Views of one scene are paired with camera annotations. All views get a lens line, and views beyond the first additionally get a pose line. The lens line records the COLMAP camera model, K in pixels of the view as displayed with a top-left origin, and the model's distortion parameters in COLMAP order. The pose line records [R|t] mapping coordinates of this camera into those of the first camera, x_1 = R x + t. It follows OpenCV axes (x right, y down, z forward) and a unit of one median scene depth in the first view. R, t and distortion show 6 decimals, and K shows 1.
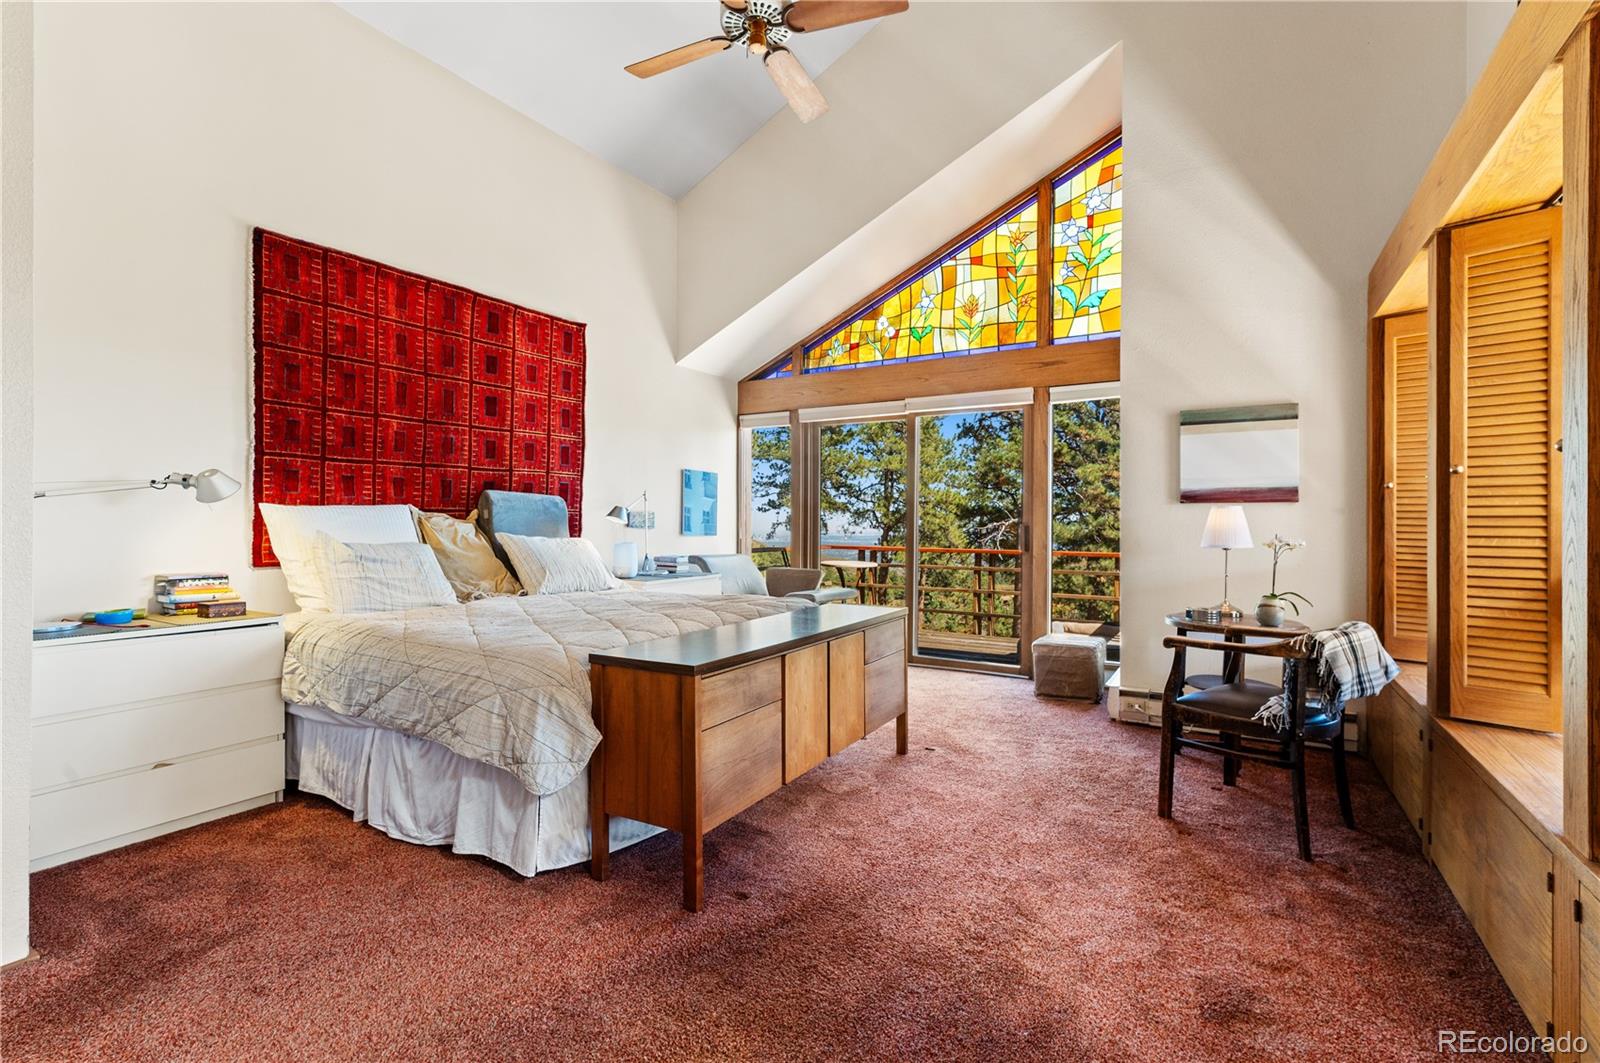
lens RADIAL K [[713.0, 0, 805.9], [0, 713.0, 513.8], [0, 0, 1]] dist [0.004569, 0.000192]
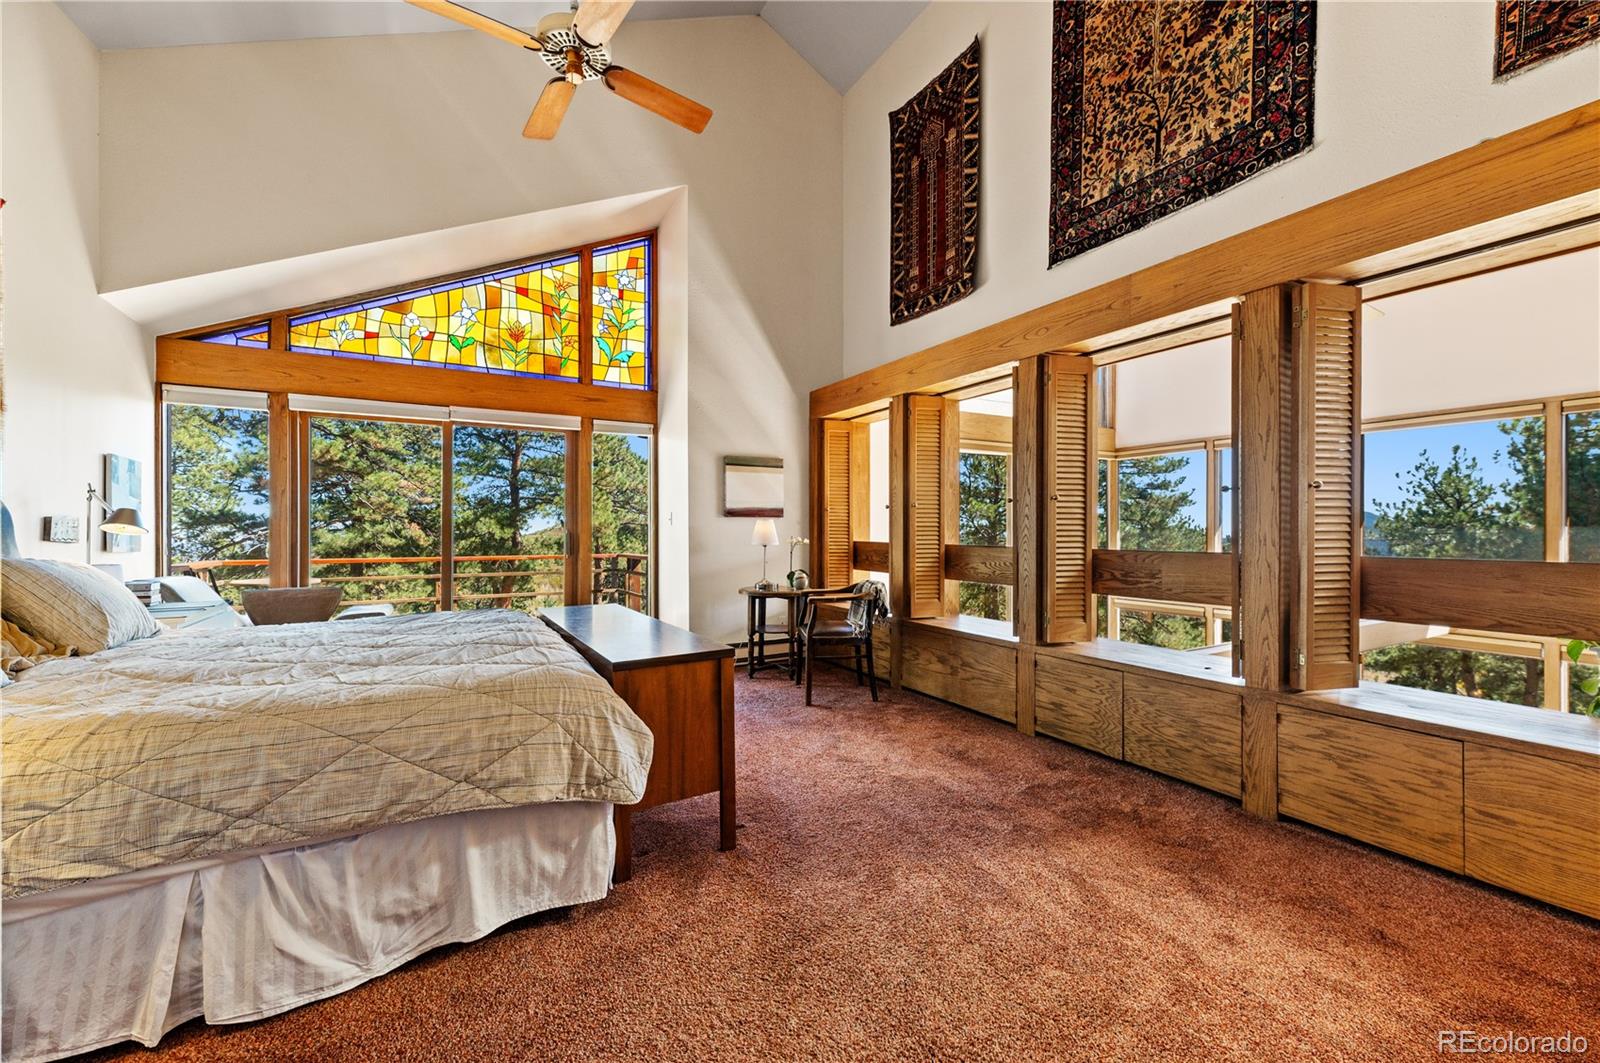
lens RADIAL K [[644.3, 0, 805.6], [0, 644.3, 524.5], [0, 0, 1]] dist [0.000668, 0.000123]
pose [[0.488537, 0.002809, 0.872538, -0.430627], [-0.006771, 0.999977, 0.000572, -0.000524], [-0.872517, -0.006187, 0.488545, 0.142041]]
